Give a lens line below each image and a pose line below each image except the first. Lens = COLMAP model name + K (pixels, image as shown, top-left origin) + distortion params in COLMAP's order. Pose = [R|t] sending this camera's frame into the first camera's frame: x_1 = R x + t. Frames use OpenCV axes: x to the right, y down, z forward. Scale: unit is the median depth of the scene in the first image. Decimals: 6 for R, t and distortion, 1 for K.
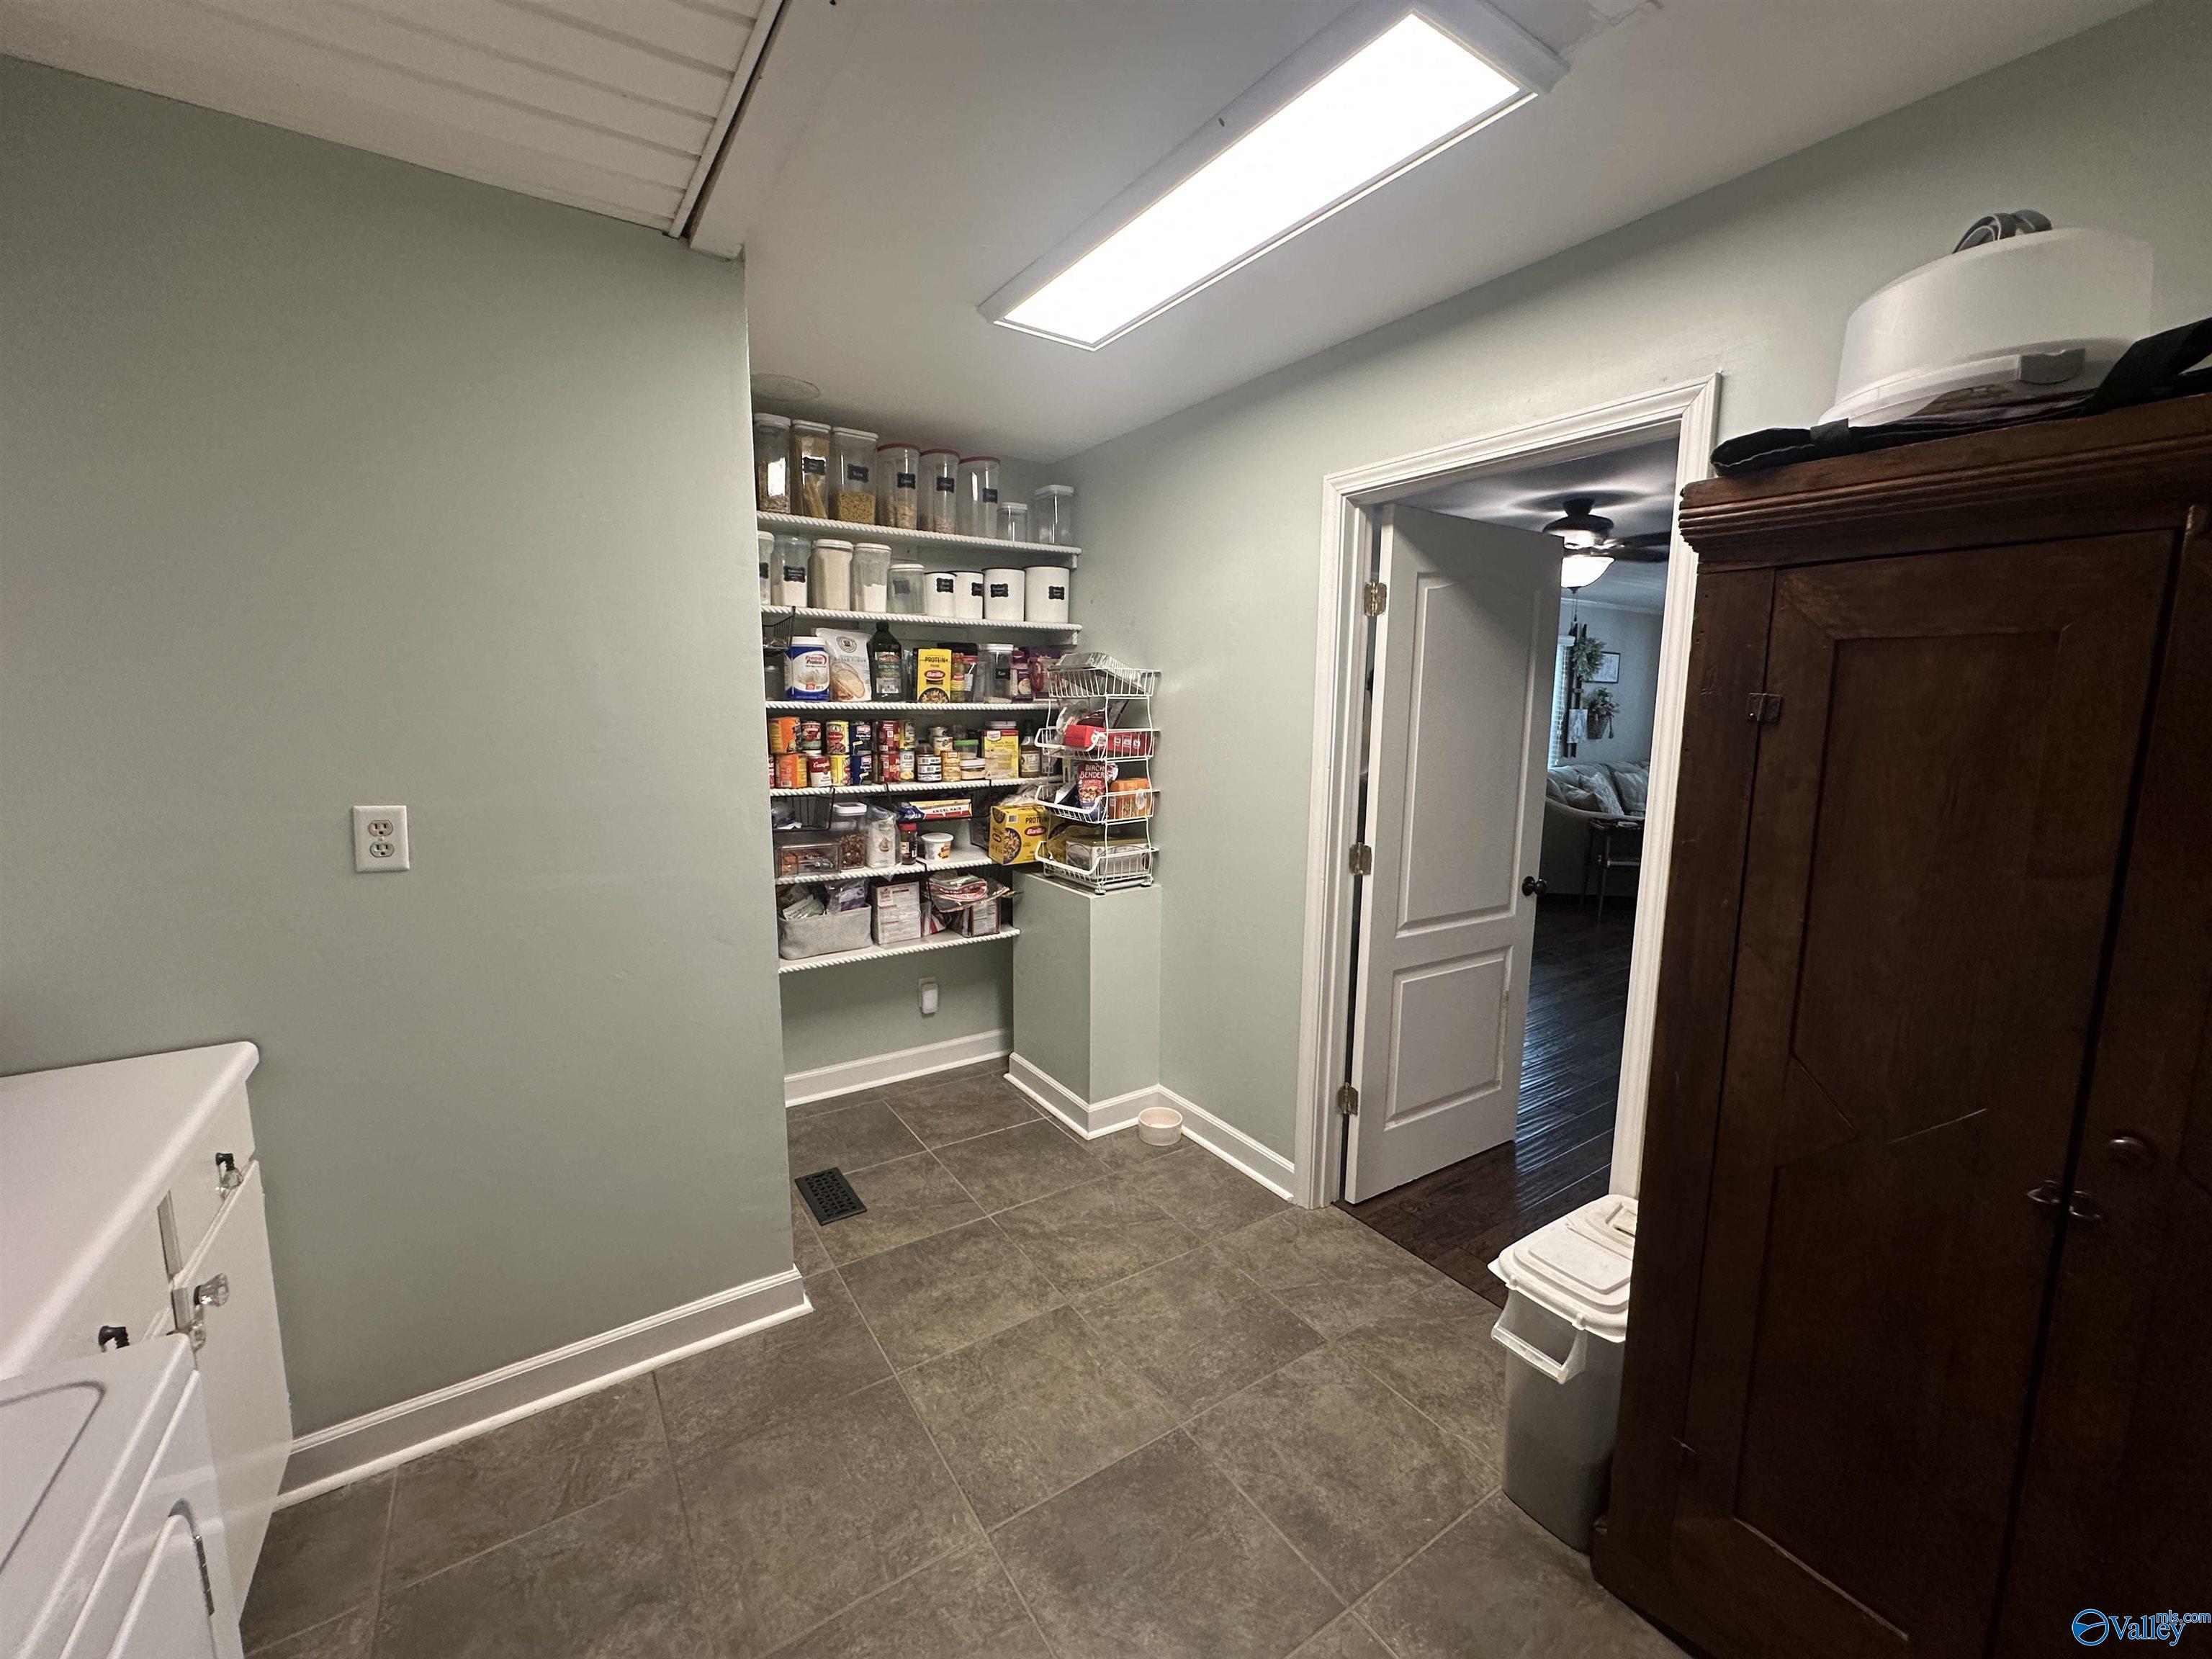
lens RADIAL K [[888.7, 0, 1110.0], [0, 888.7, 826.2], [0, 0, 1]] dist [0.001307, 0.000100]
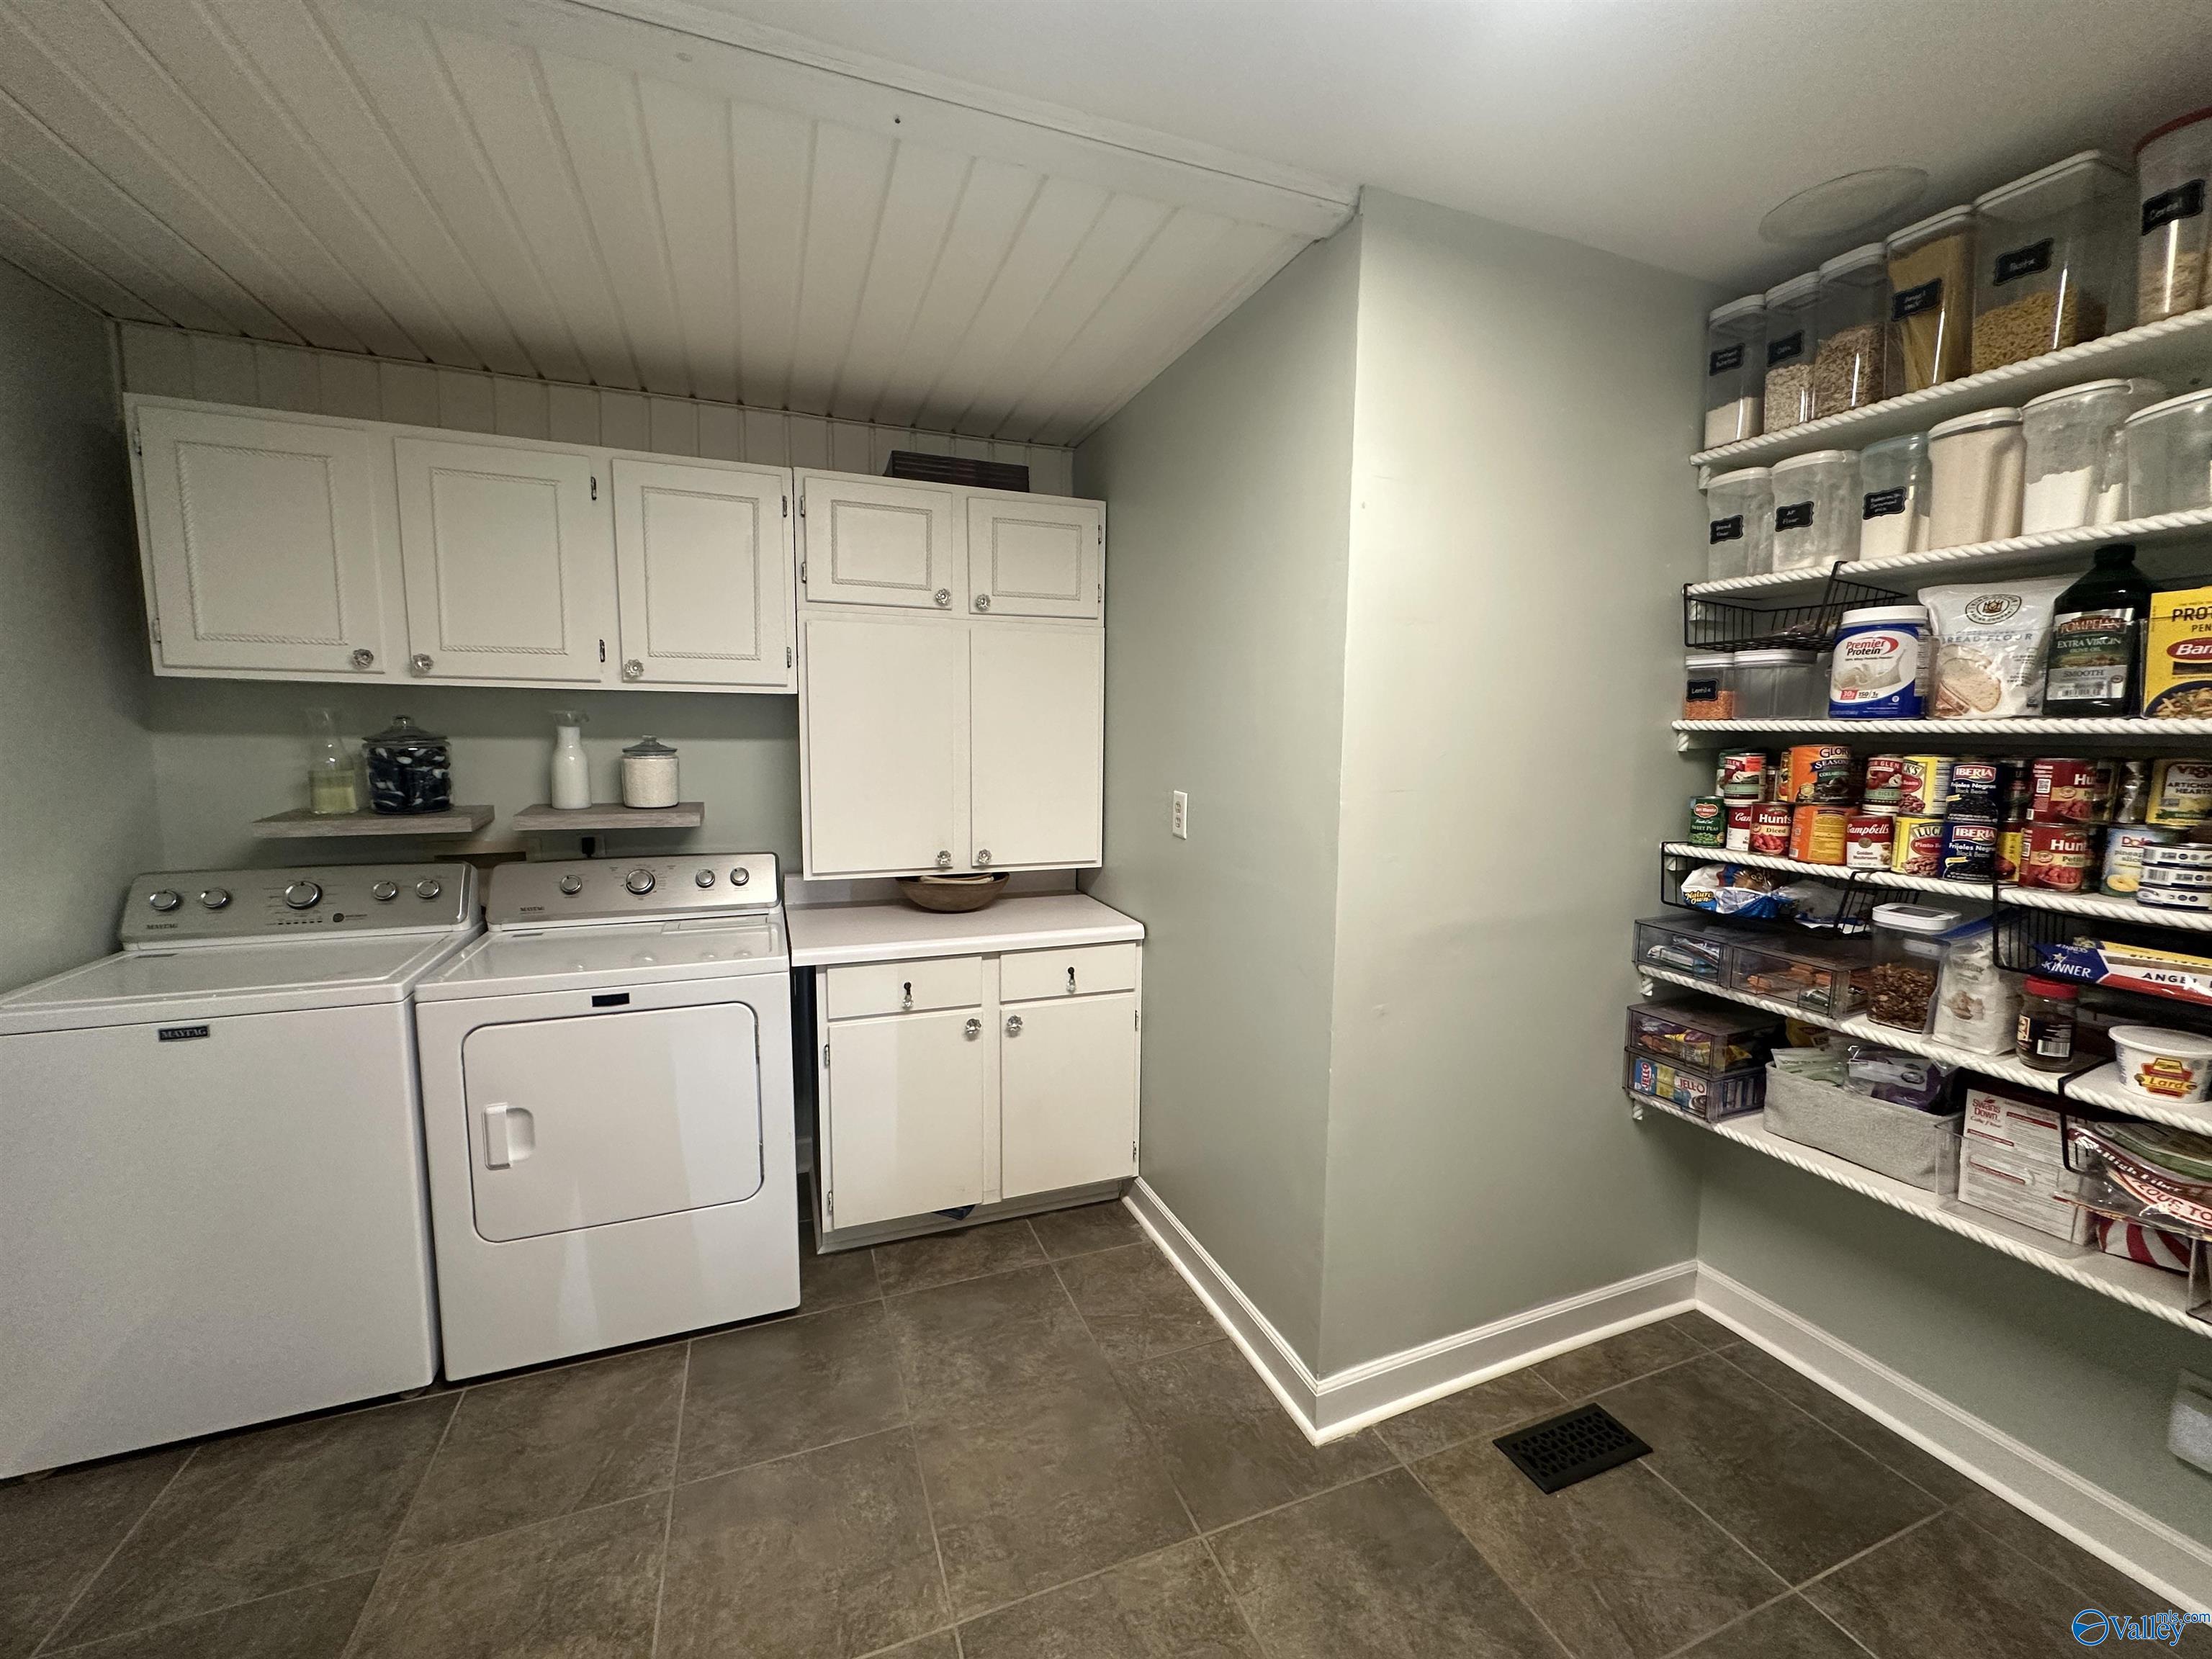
lens RADIAL K [[888.7, 0, 1110.0], [0, 888.7, 826.2], [0, 0, 1]] dist [0.001307, 0.000100]
pose [[-0.218753, 0.093084, -0.971330, 0.331542], [-0.145430, 0.981212, 0.126784, -0.072207], [0.964882, 0.168995, -0.201106, 0.635979]]
